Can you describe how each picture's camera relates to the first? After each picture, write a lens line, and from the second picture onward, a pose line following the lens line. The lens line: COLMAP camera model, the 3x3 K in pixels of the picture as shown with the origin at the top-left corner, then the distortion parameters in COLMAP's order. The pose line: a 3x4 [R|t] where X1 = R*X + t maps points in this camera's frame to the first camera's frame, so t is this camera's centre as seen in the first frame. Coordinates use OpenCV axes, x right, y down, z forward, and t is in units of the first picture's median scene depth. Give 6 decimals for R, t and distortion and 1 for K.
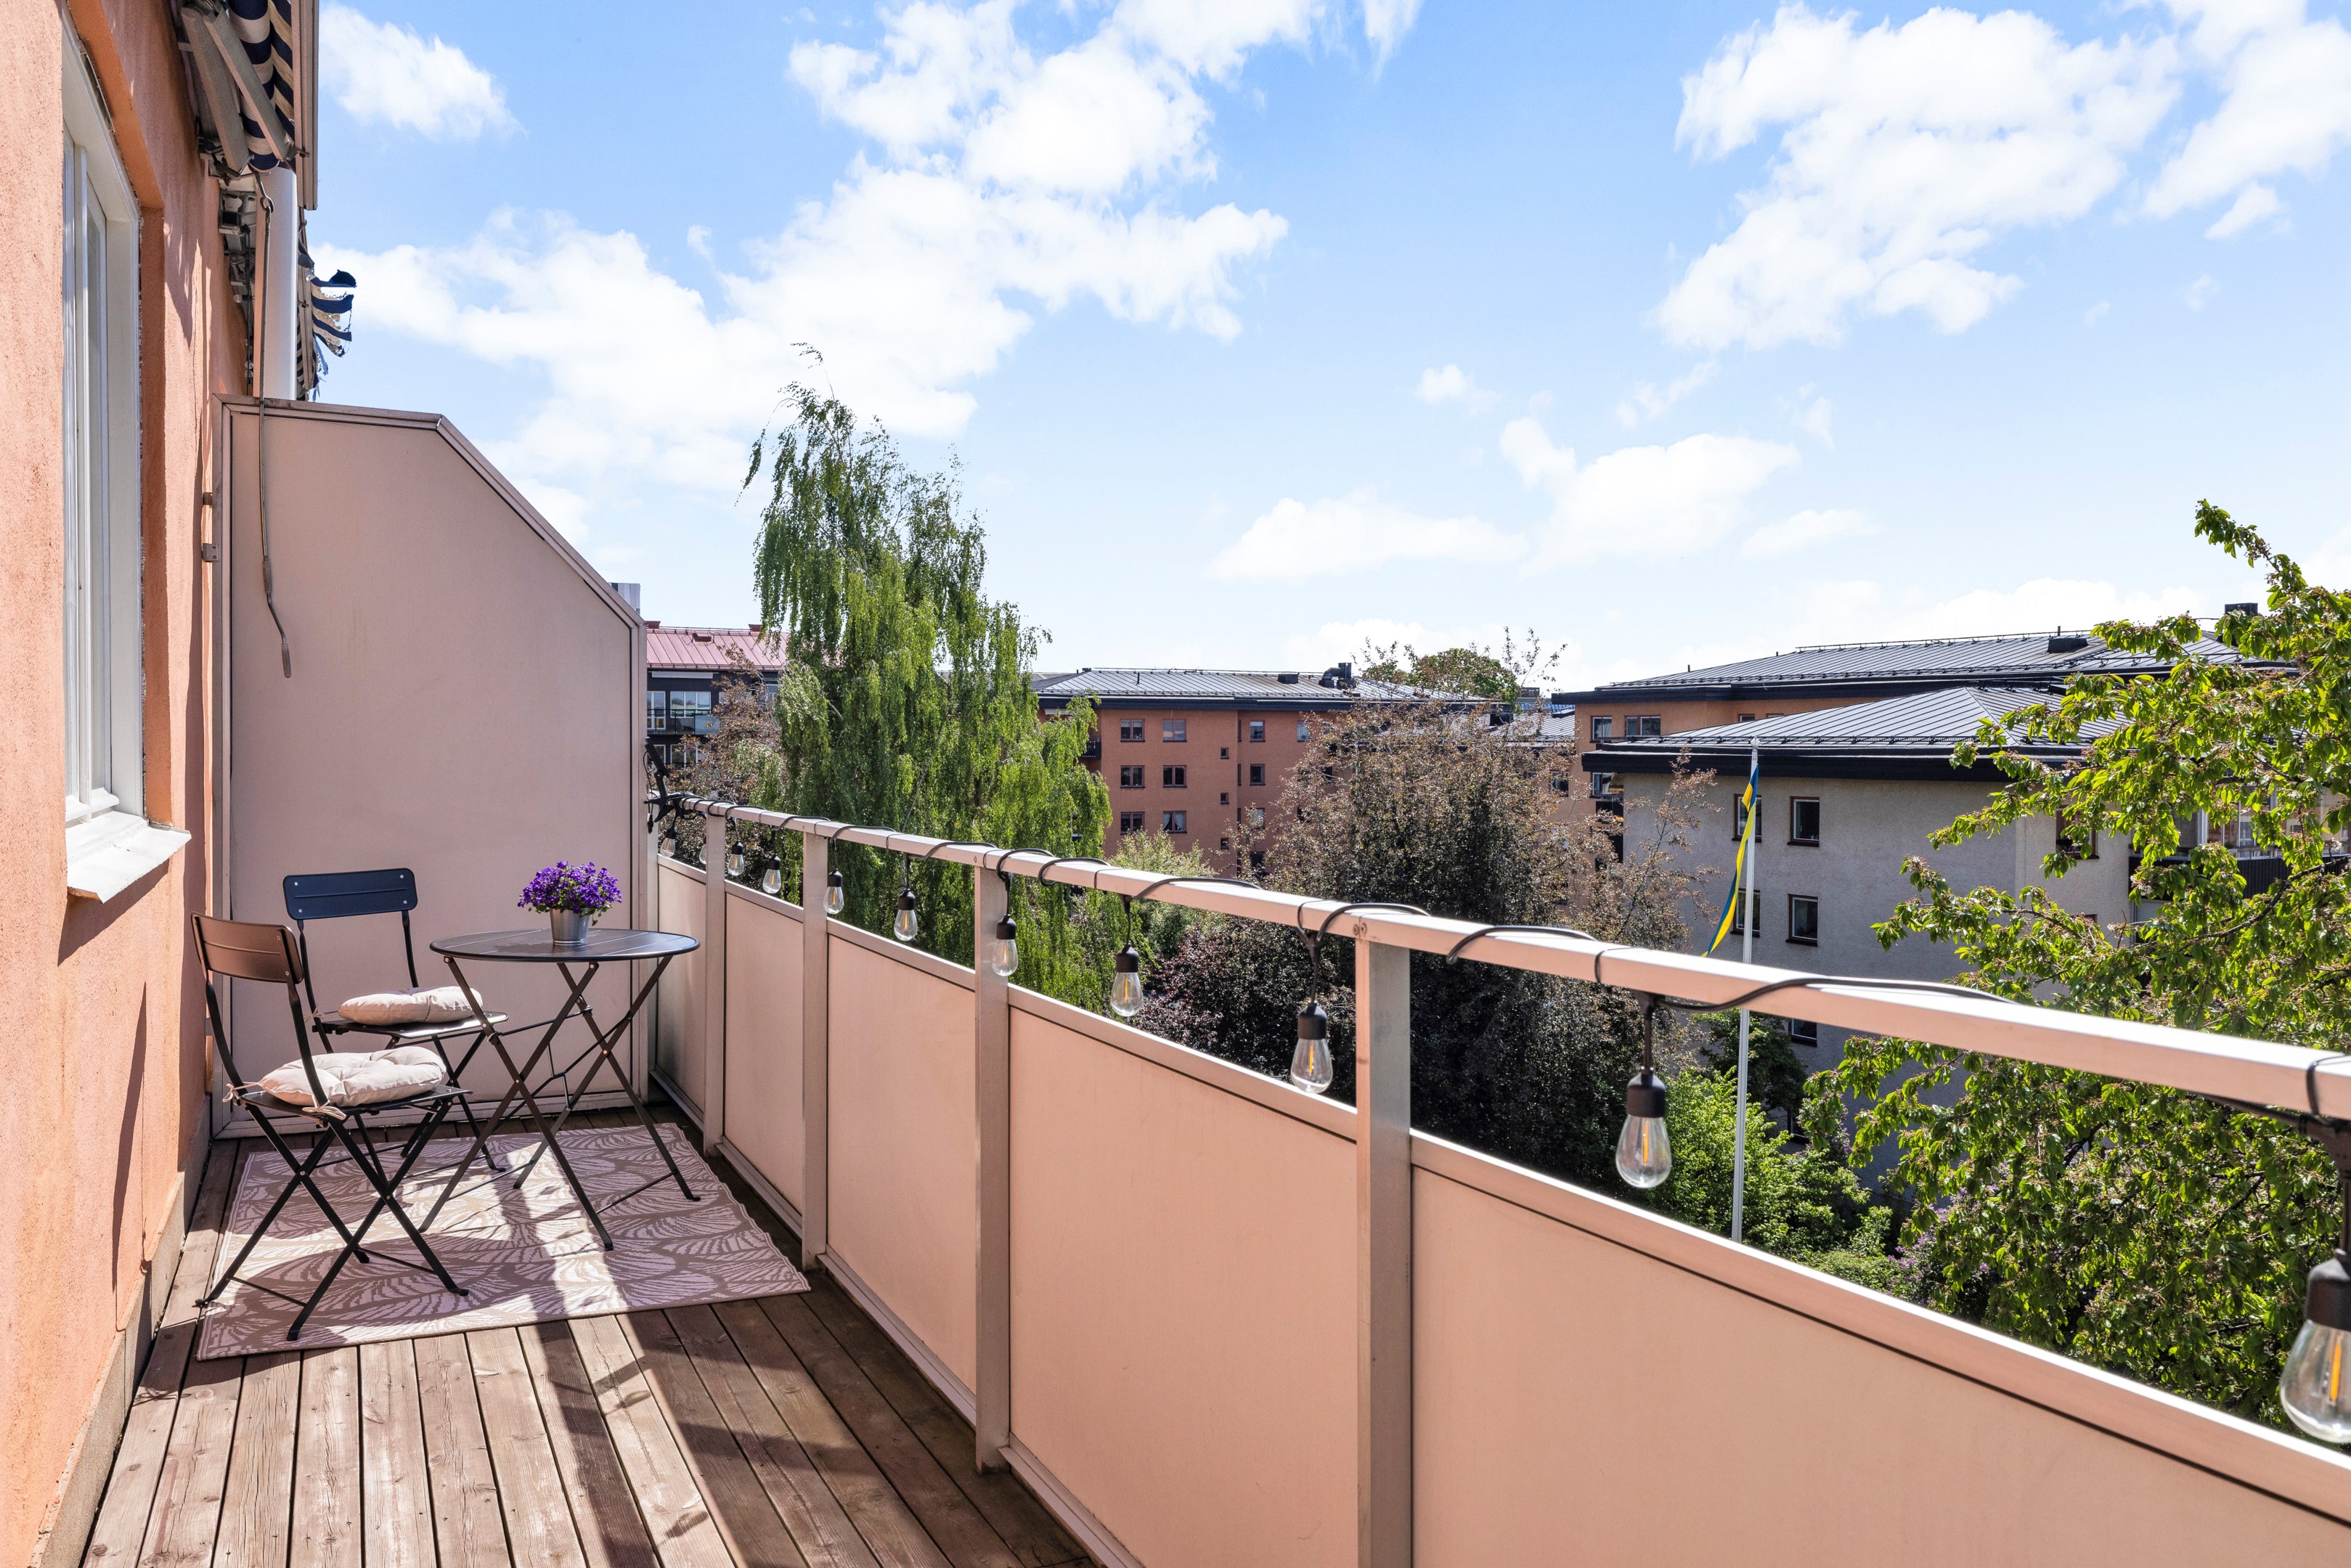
lens RADIAL K [[1714.8, 0, 1175.5], [0, 1714.8, 784.0], [0, 0, 1]] dist [0.038034, -0.000220]
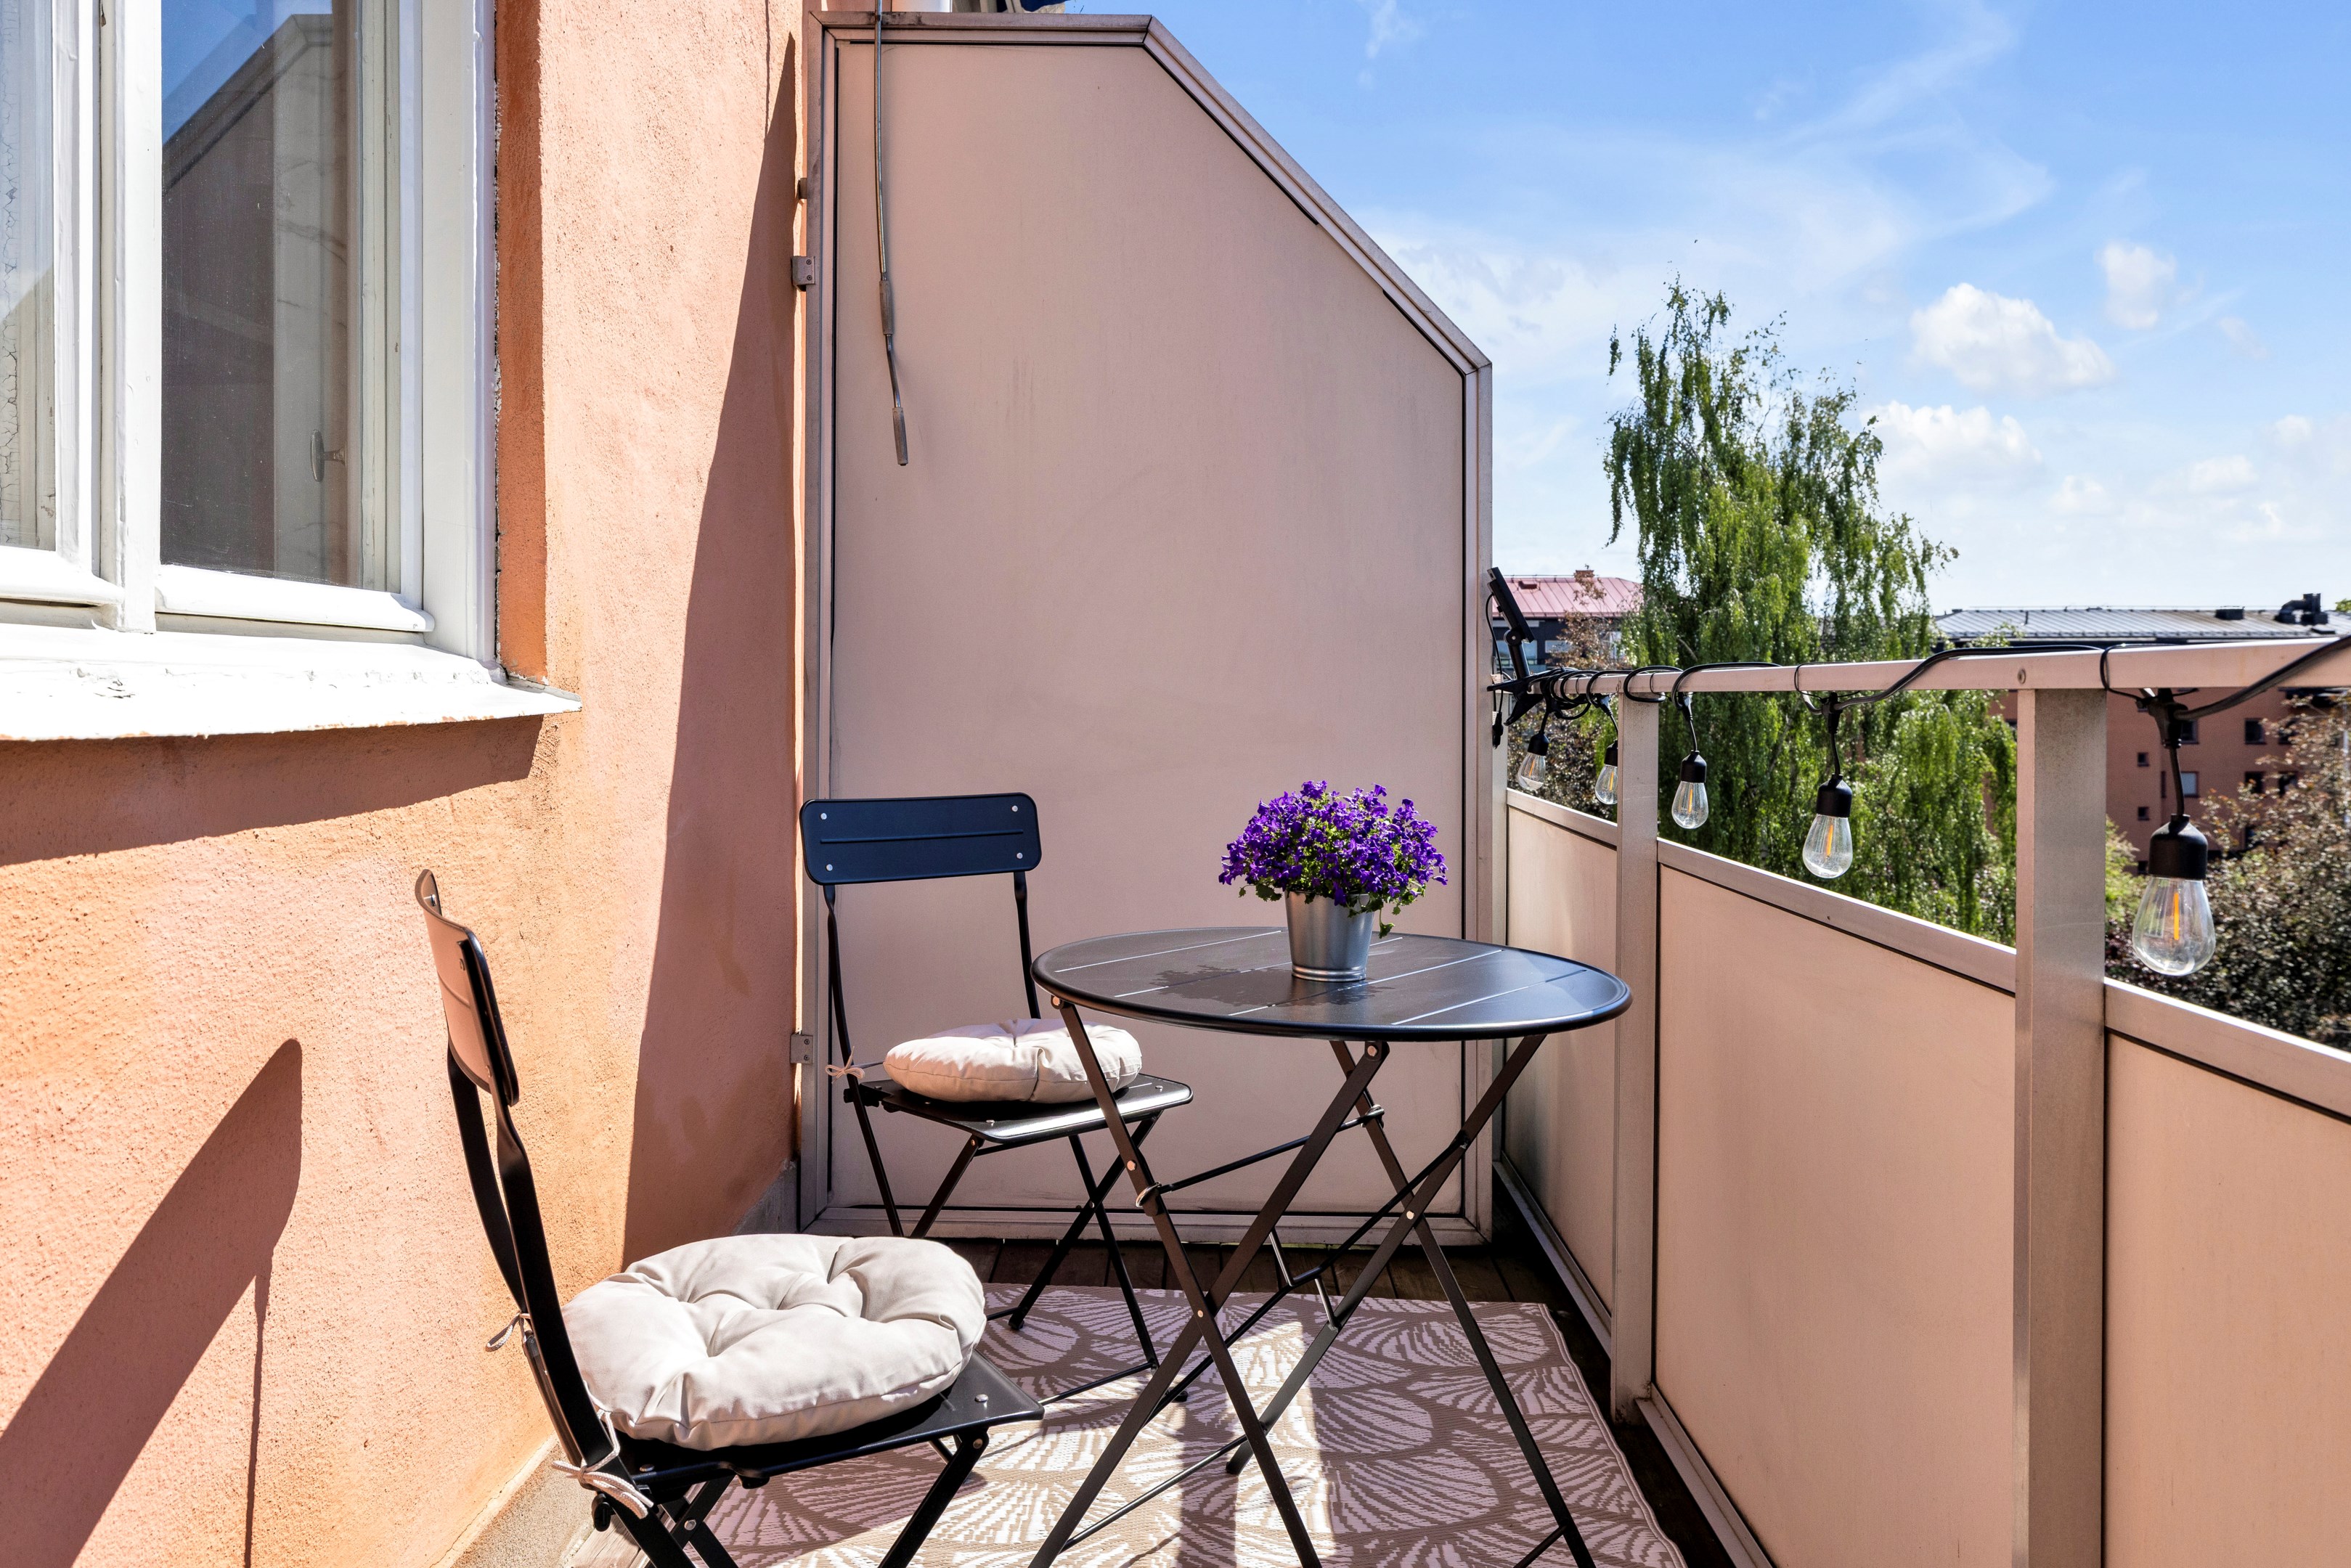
lens RADIAL K [[1707.1, 0, 1187.7], [0, 1707.1, 718.4], [0, 0, 1]] dist [-0.009503, 0.005829]
pose [[0.893379, -0.001078, -0.449302, -0.167009], [-0.005790, 0.999886, -0.013910, 0.030518], [0.449266, 0.015028, 0.893272, 0.525562]]
